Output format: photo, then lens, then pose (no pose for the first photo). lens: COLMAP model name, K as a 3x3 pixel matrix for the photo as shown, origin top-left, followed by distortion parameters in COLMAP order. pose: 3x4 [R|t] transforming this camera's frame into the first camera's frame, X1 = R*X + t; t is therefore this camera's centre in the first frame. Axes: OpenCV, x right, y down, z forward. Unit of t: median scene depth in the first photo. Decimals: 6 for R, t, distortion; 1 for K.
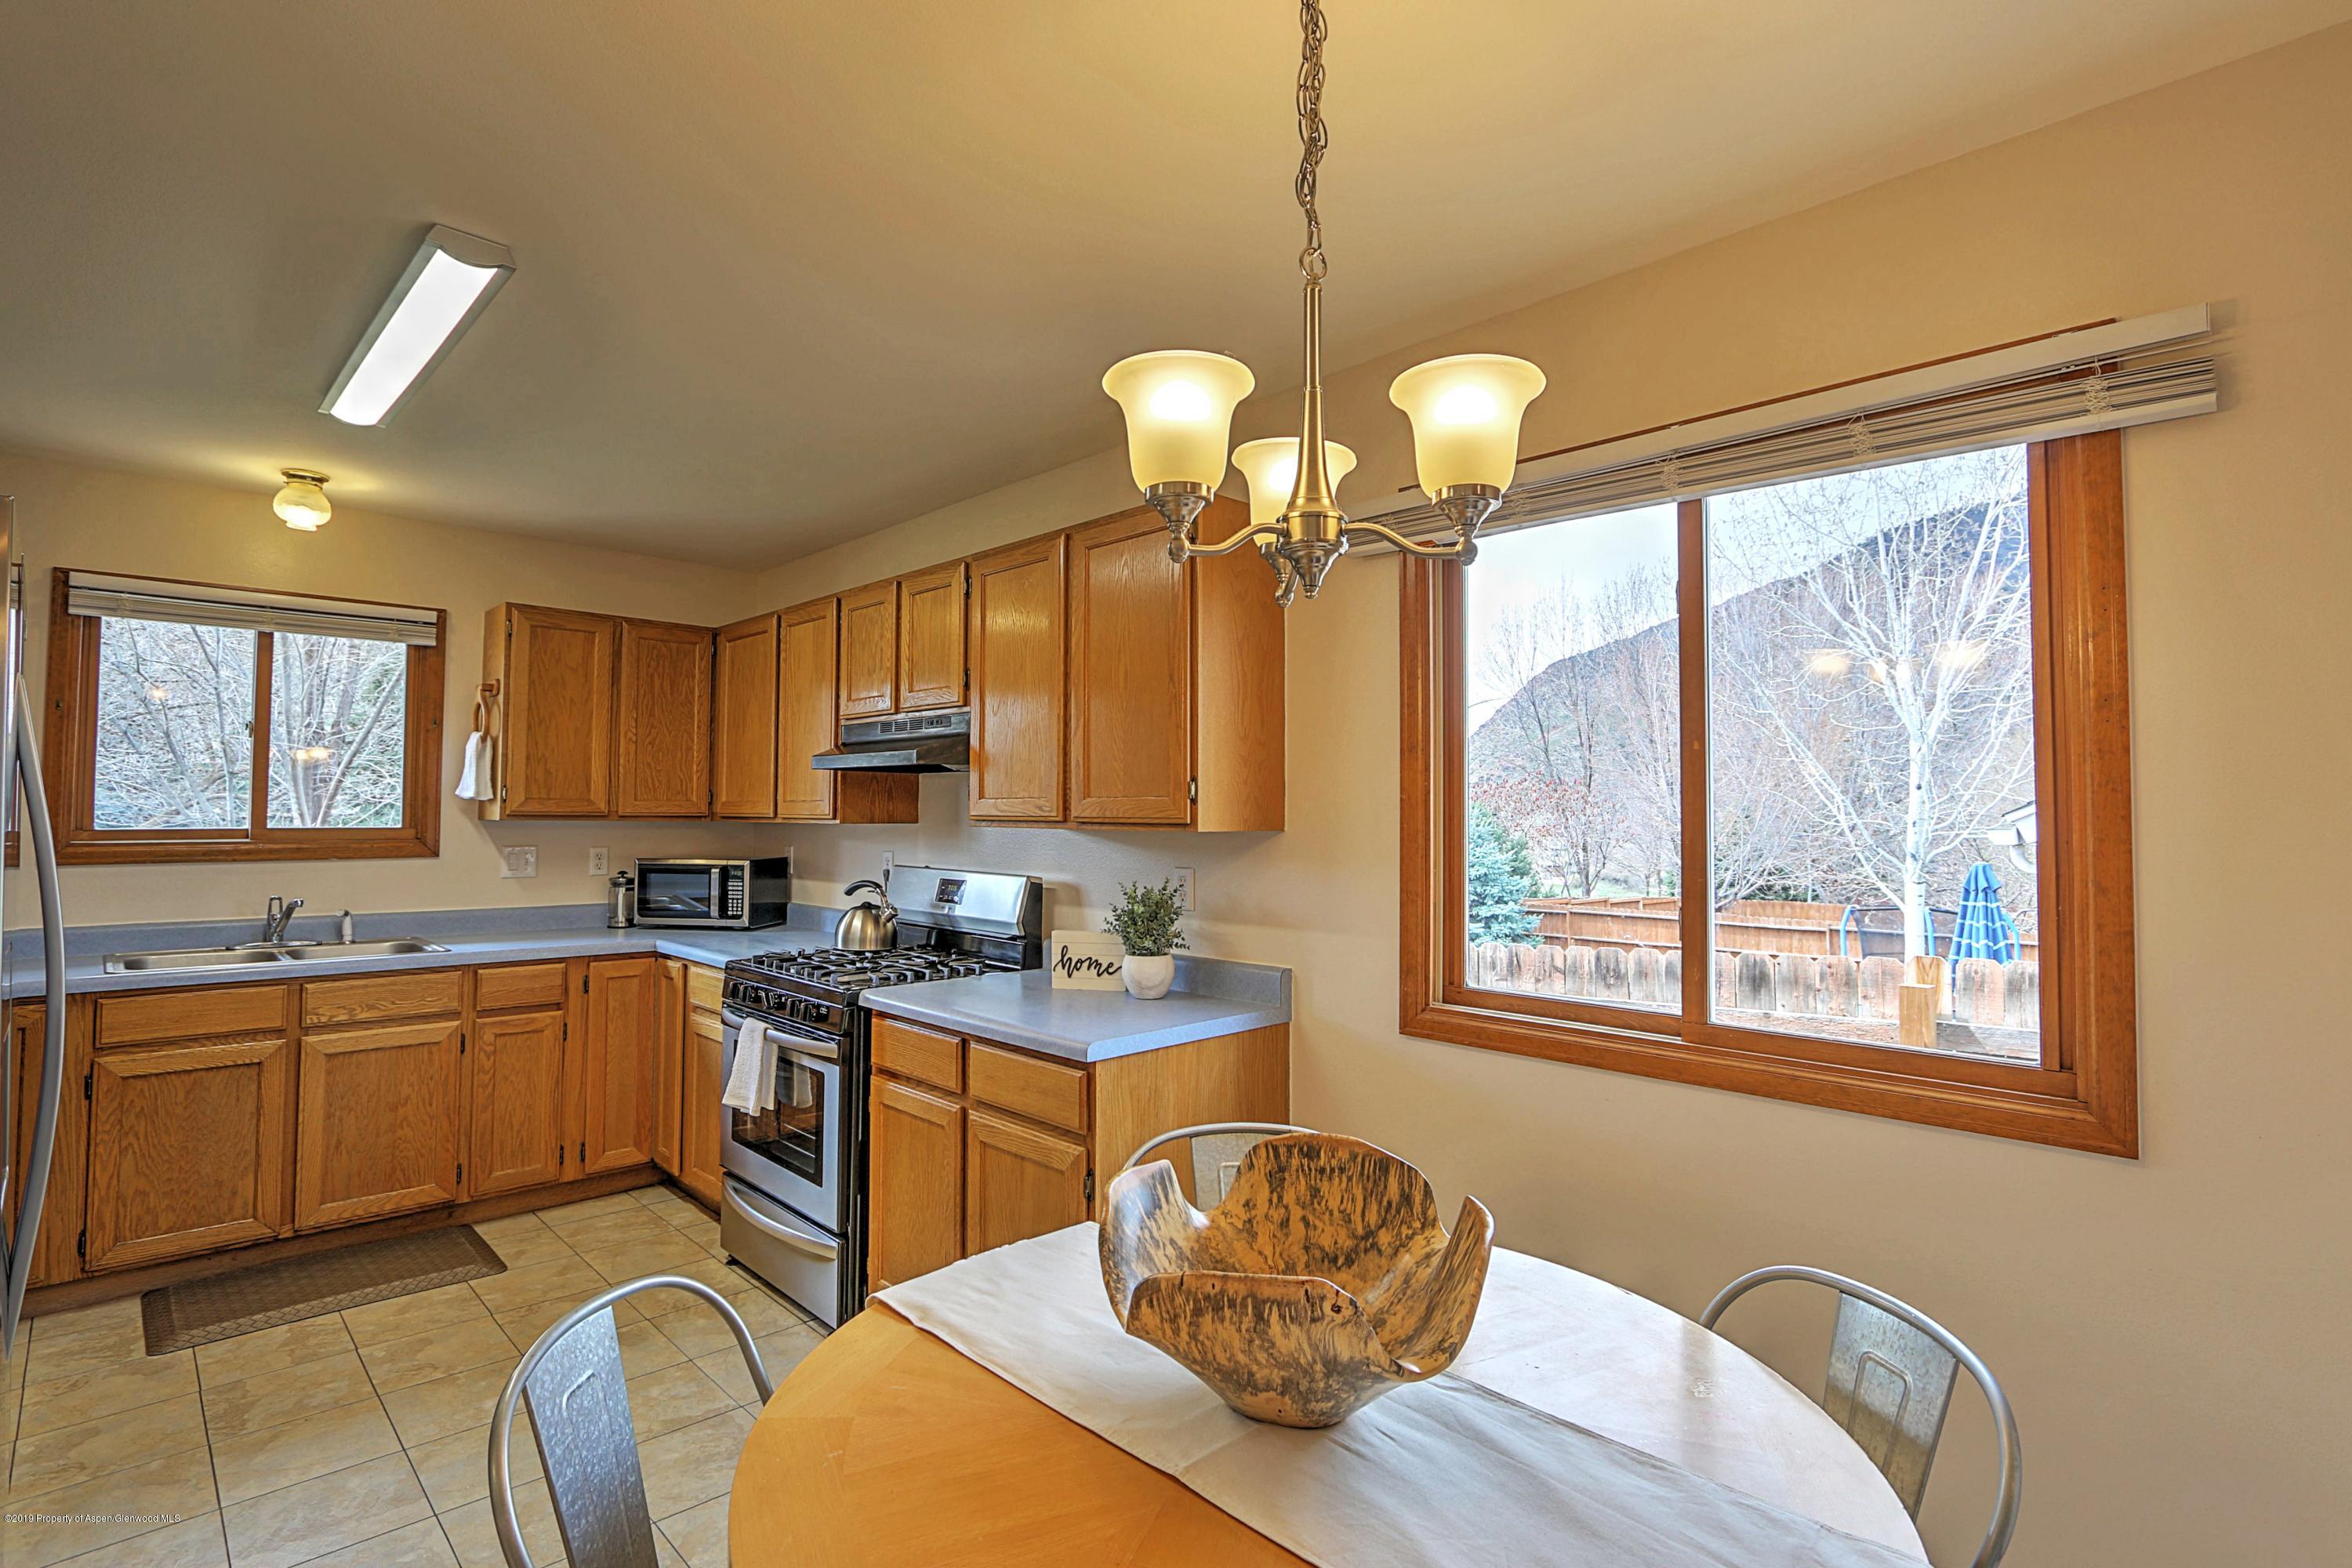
lens RADIAL K [[1100.9, 0, 1169.0], [0, 1100.9, 773.6], [0, 0, 1]] dist [-0.010320, 0.002504]
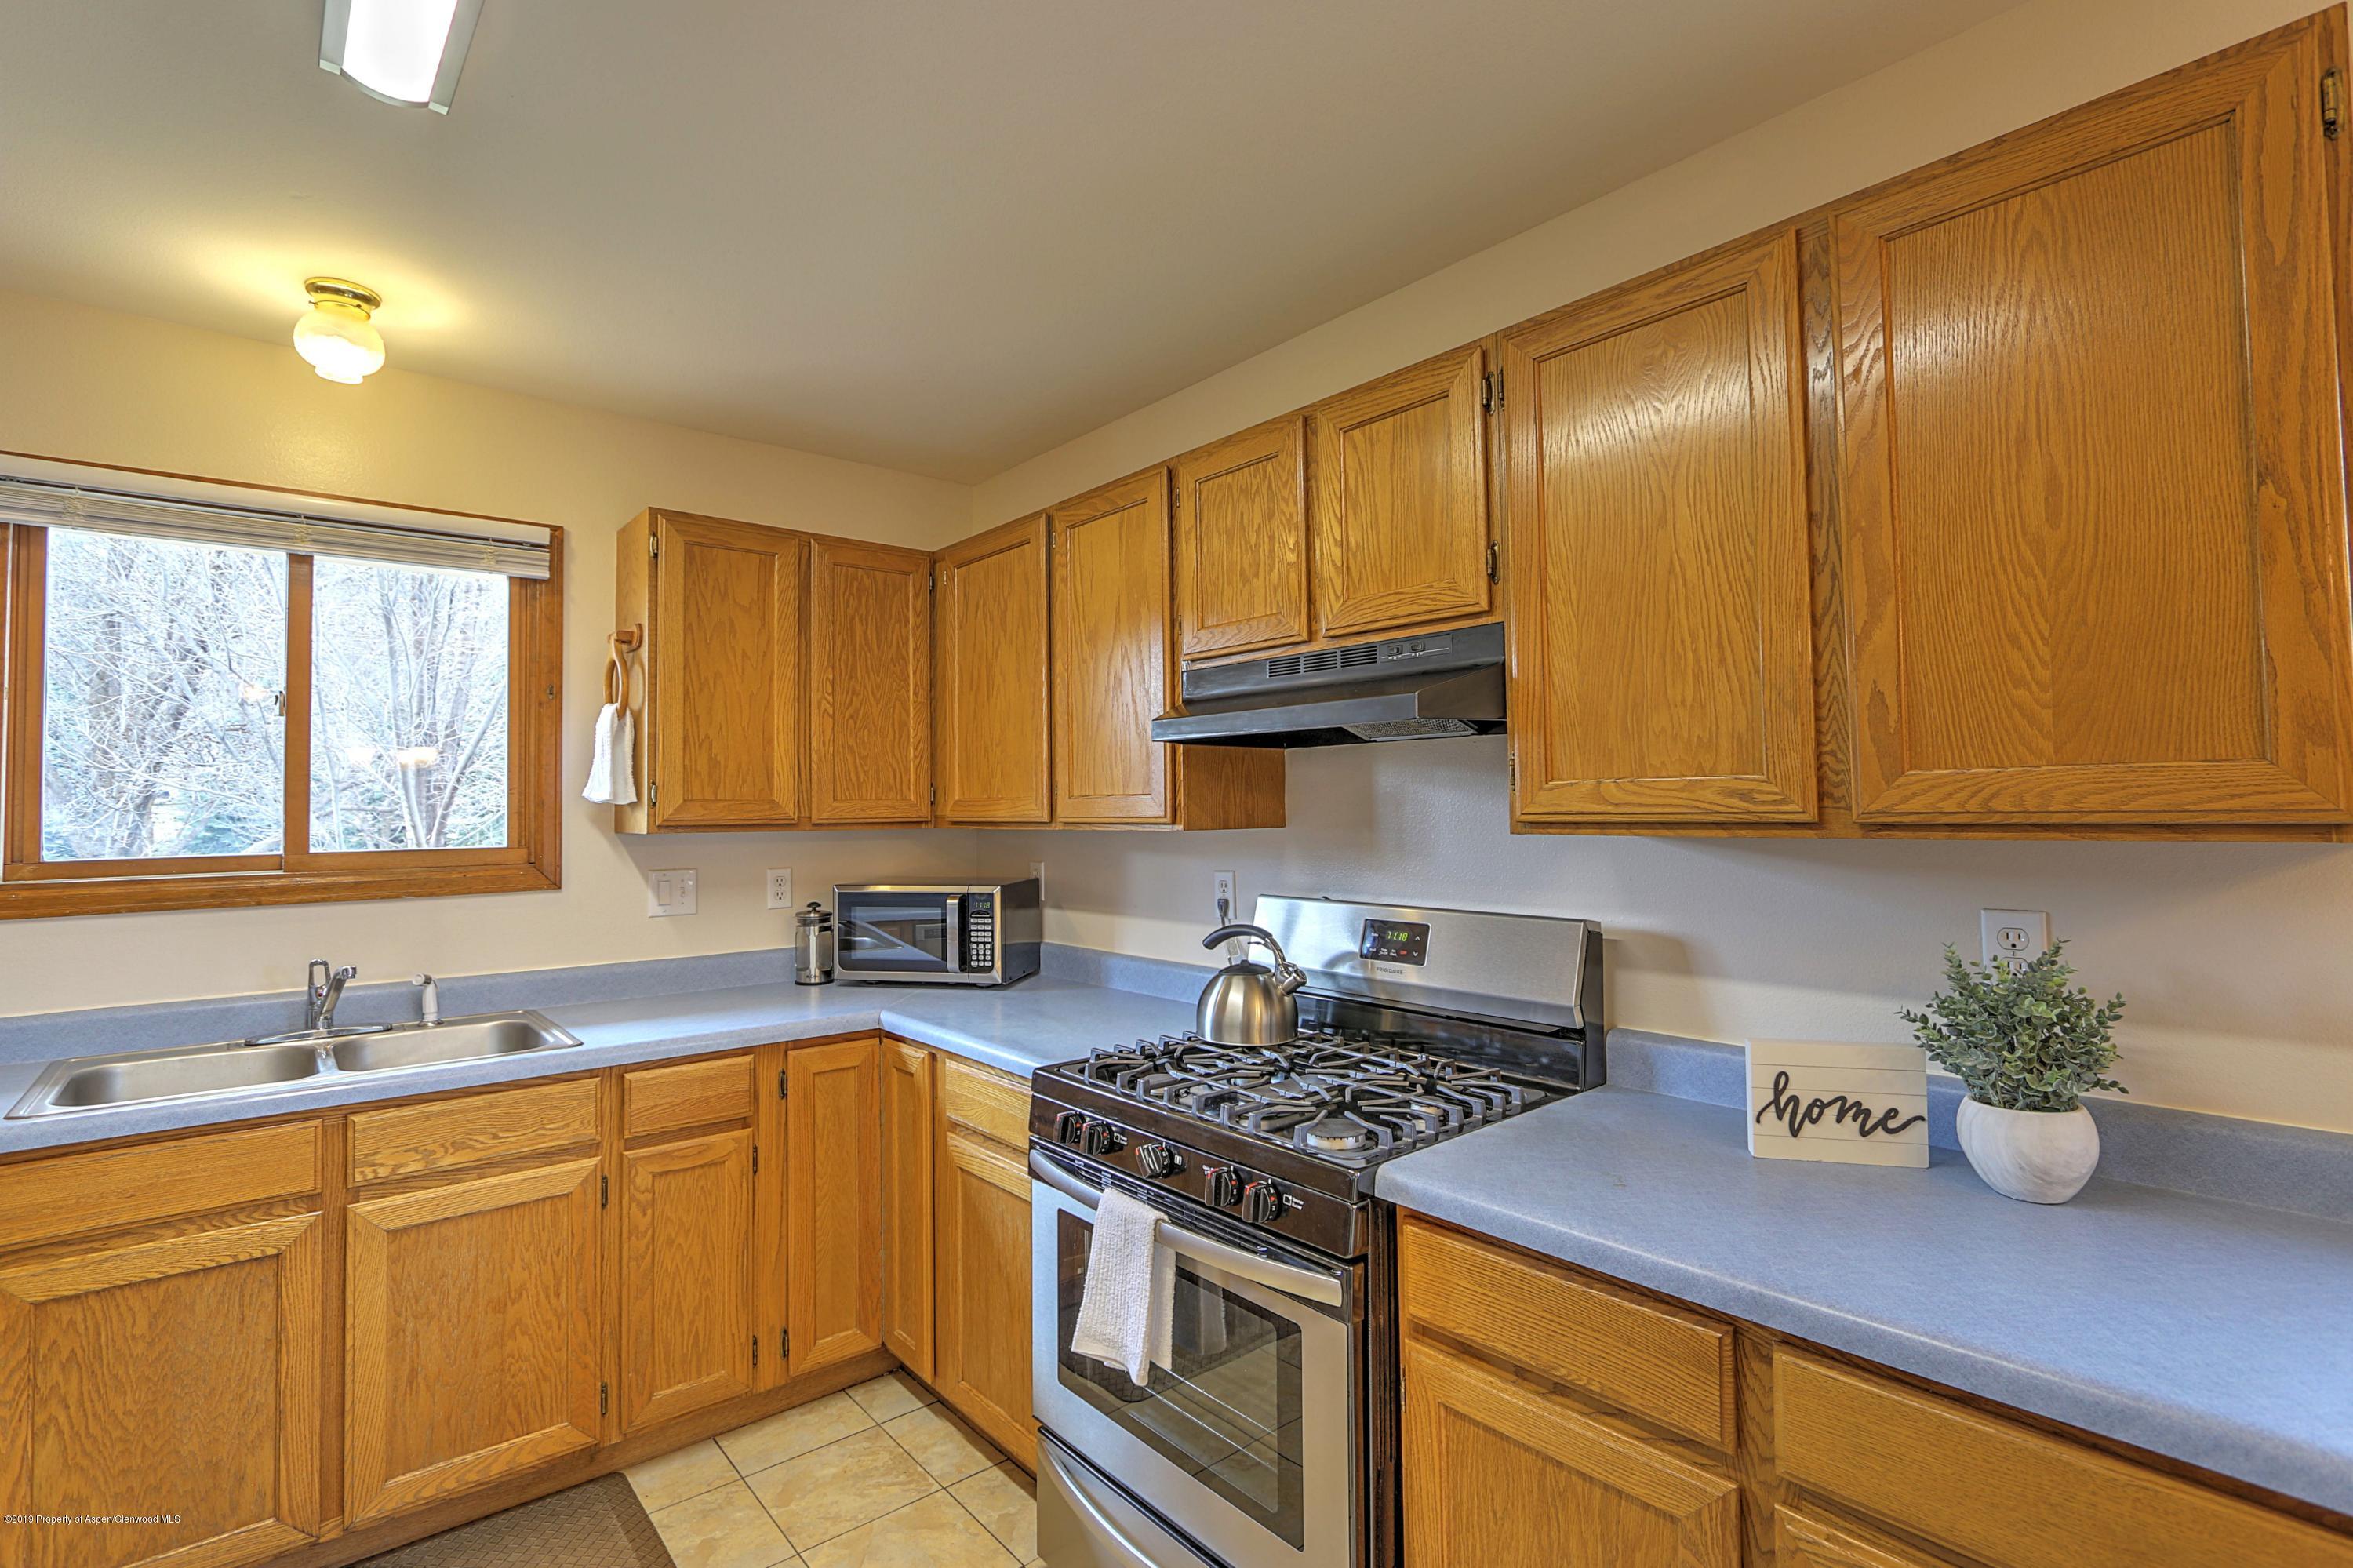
lens RADIAL K [[1101.4, 0, 1188.9], [0, 1101.4, 770.6], [0, 0, 1]] dist [-0.010320, 0.002504]
pose [[0.997567, -0.021486, -0.066326, -0.265071], [0.021671, 0.999763, 0.002078, 0.010897], [0.066266, -0.003510, 0.997796, 0.398433]]
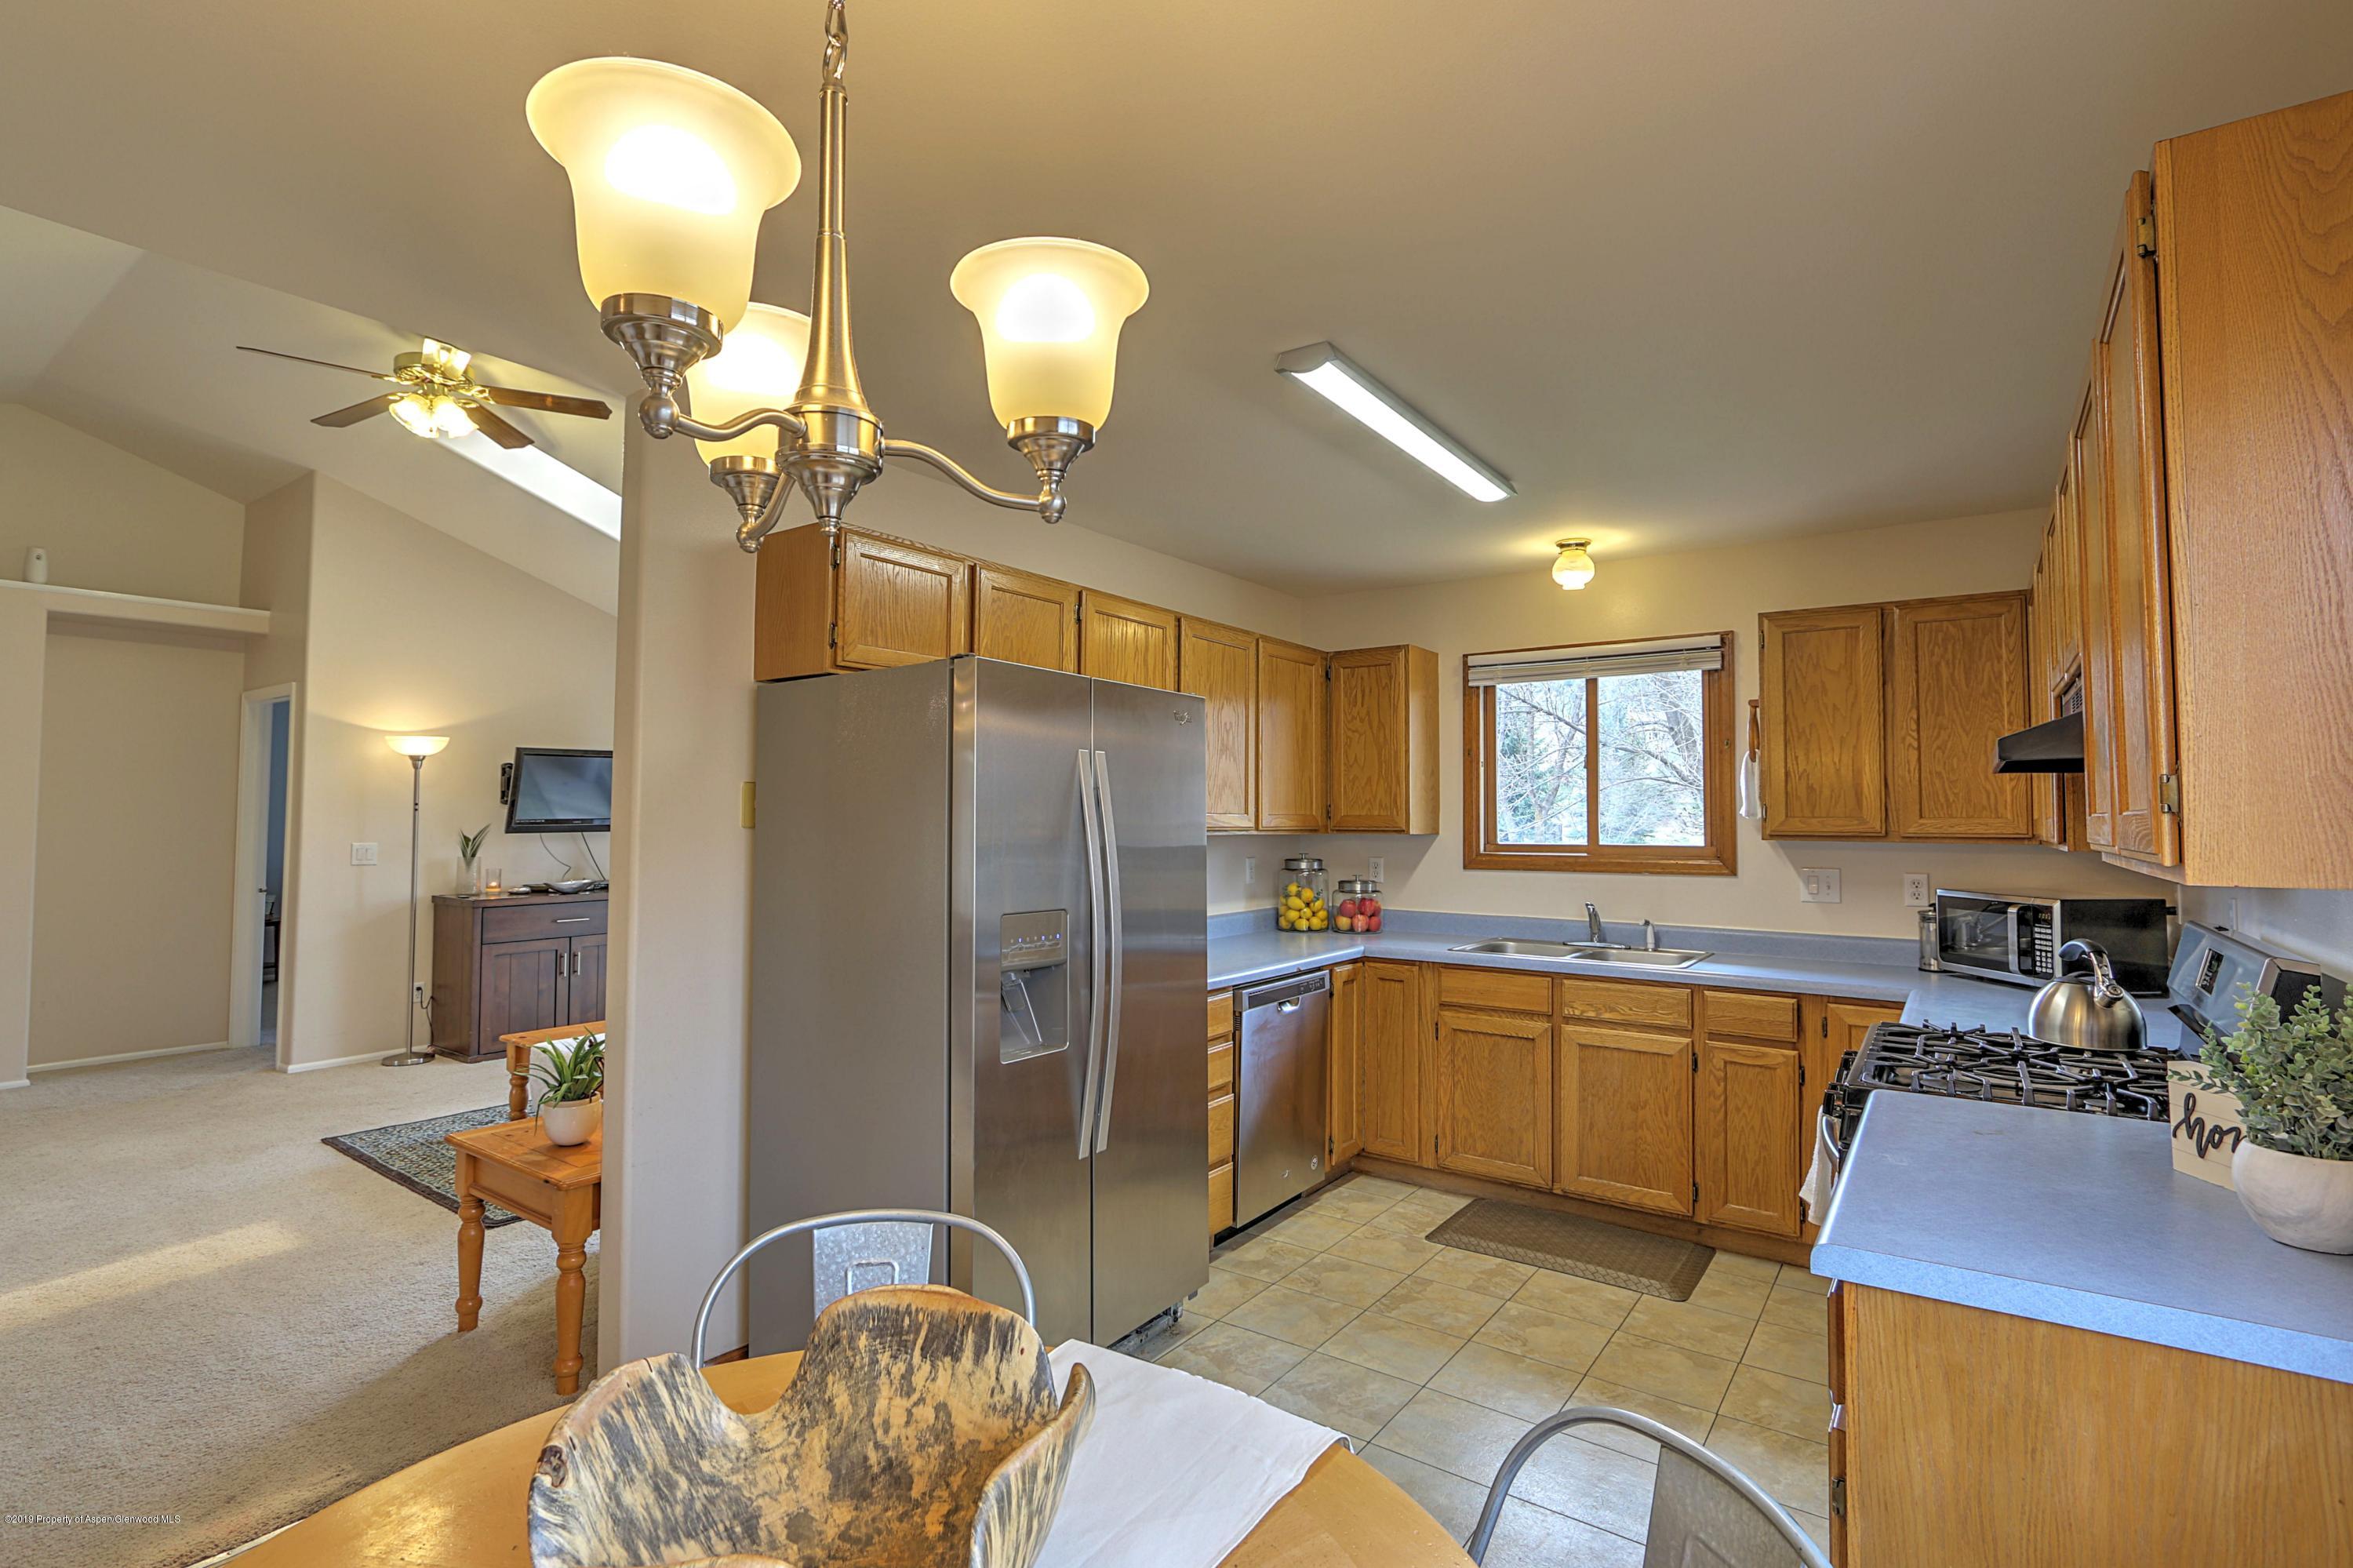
lens RADIAL K [[1101.4, 0, 1170.2], [0, 1101.4, 768.9], [0, 0, 1]] dist [-0.010320, 0.002504]
pose [[0.179907, -0.050900, -0.982366, 0.273858], [0.031863, 0.998438, -0.045897, 0.008720], [0.983167, -0.023044, 0.181248, 0.353001]]
